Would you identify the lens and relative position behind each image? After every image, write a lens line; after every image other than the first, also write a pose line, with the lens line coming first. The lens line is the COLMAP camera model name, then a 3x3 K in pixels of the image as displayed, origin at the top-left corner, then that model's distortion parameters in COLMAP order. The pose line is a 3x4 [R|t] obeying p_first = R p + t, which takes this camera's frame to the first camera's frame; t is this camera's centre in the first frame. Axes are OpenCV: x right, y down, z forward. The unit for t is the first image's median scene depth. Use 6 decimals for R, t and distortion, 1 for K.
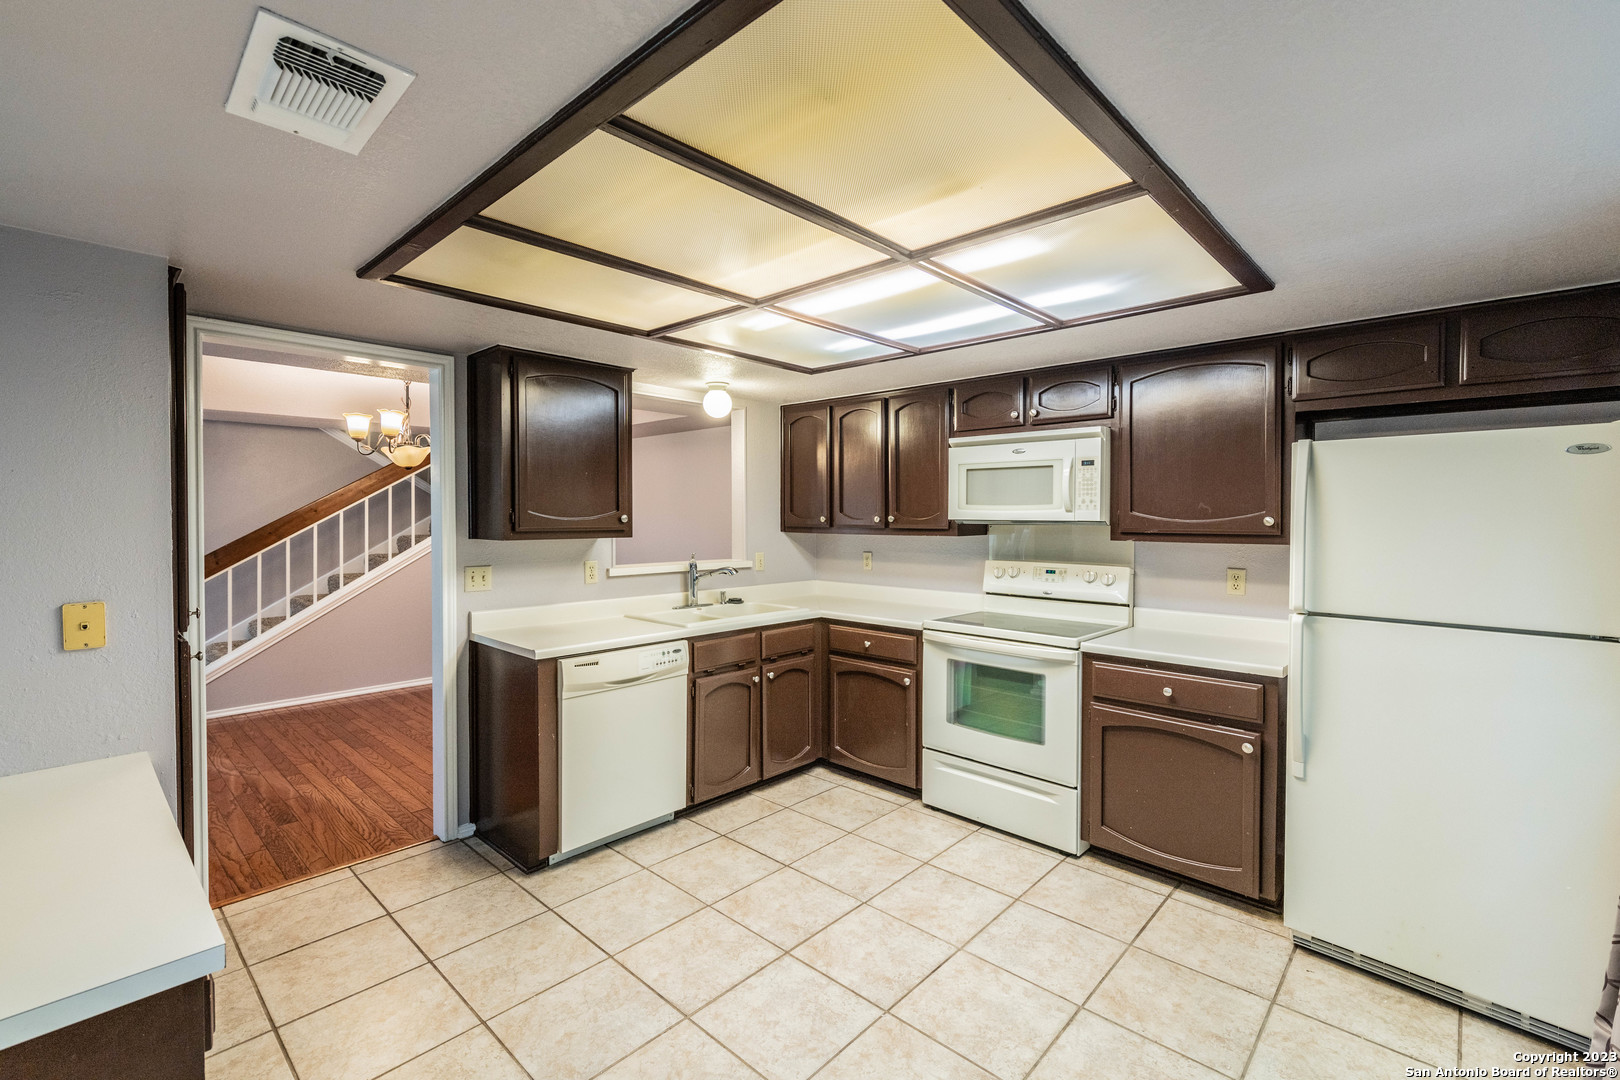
lens RADIAL K [[713.1, 0, 811.7], [0, 713.1, 520.0], [0, 0, 1]] dist [0.000234, 0.000015]
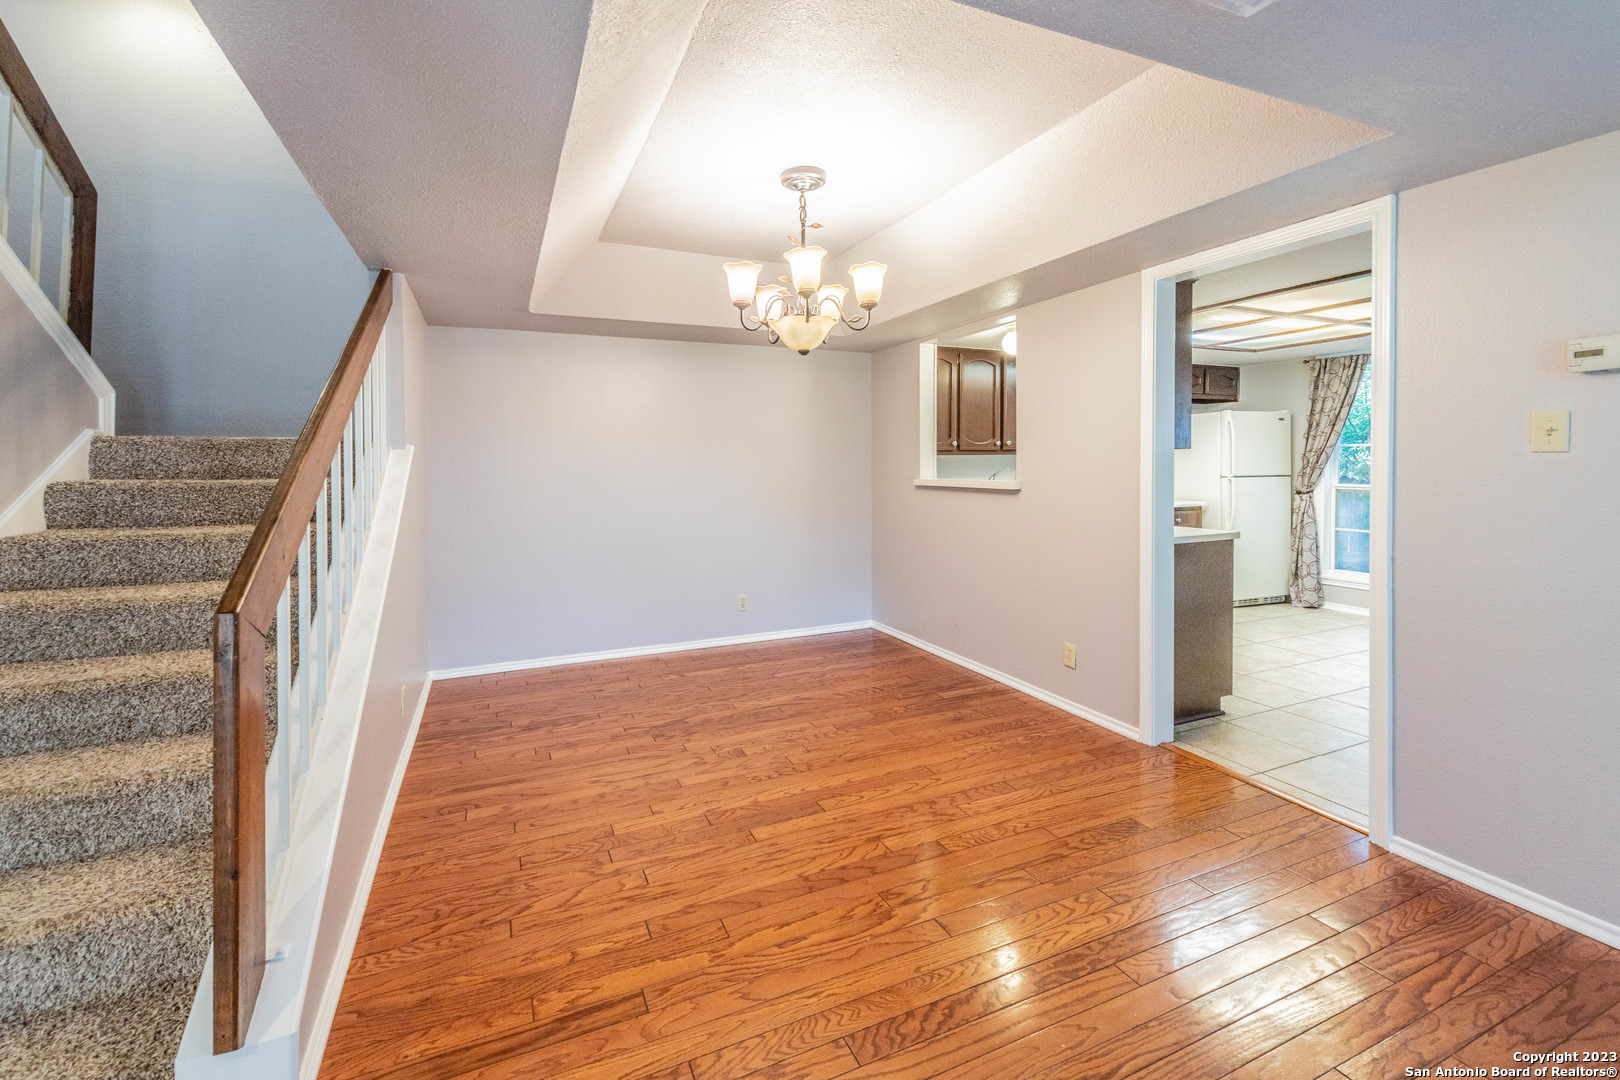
lens RADIAL K [[652.0, 0, 765.2], [0, 652.0, 467.7], [0, 0, 1]] dist [-0.000685, -0.000810]
pose [[0.418853, -0.010260, 0.907996, -1.266190], [0.012874, 0.999903, 0.005360, 0.023702], [-0.907963, 0.009444, 0.418944, 0.875701]]
